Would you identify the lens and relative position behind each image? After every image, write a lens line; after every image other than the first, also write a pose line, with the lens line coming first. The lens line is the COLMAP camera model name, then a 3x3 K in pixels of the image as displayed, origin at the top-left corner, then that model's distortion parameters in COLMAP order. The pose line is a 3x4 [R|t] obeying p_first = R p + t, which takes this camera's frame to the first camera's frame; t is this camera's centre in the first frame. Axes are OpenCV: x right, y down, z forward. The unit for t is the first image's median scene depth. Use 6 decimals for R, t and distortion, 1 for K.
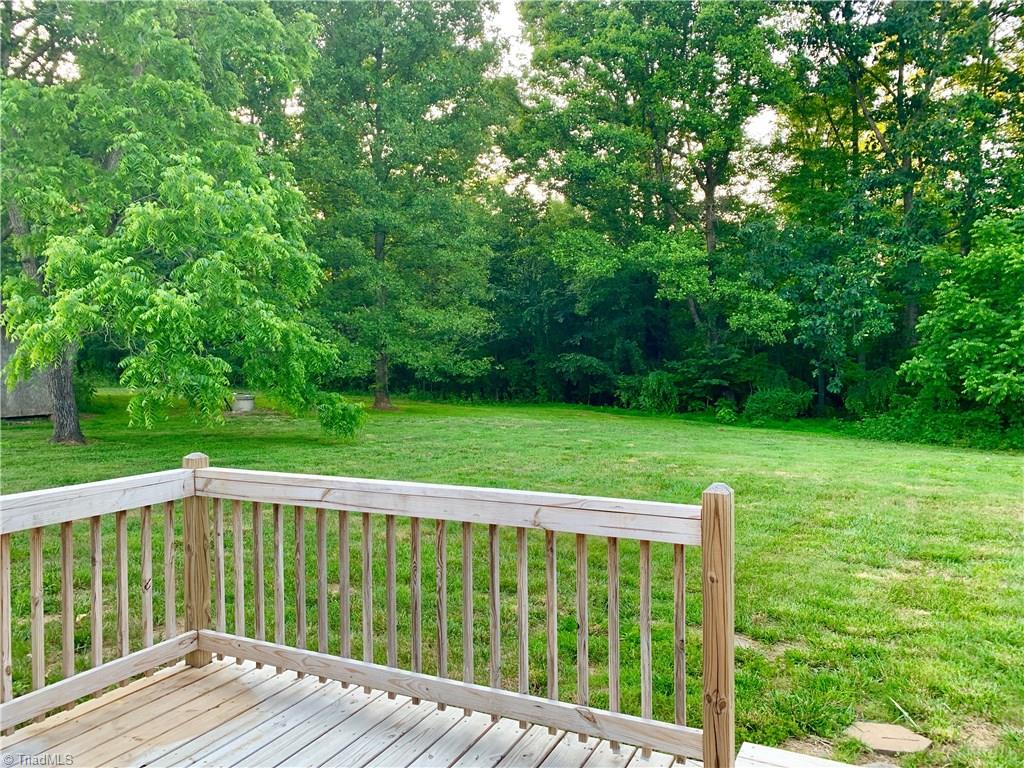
lens RADIAL K [[773.5, 0, 506.4], [0, 773.5, 377.4], [0, 0, 1]] dist [0.017219, -0.002165]
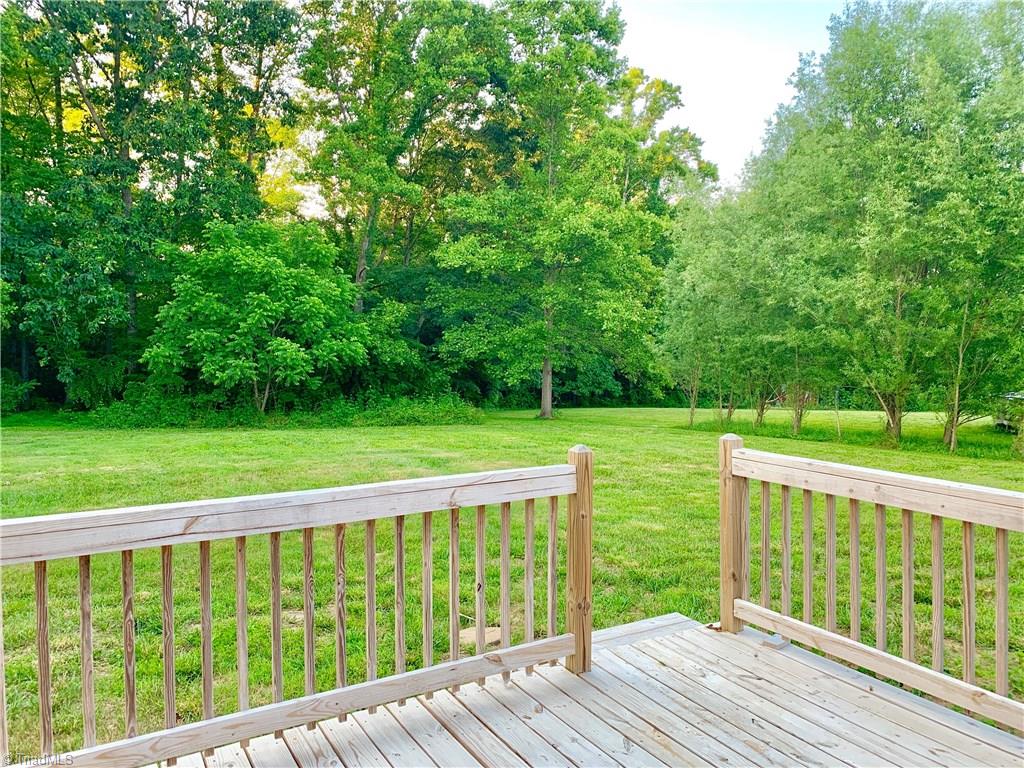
lens RADIAL K [[773.5, 0, 506.4], [0, 773.5, 377.4], [0, 0, 1]] dist [0.017219, -0.002165]
pose [[0.552291, -0.031054, 0.833073, -1.498778], [0.017652, 0.999518, 0.025556, -0.027837], [-0.833464, 0.000591, 0.552573, 0.607438]]
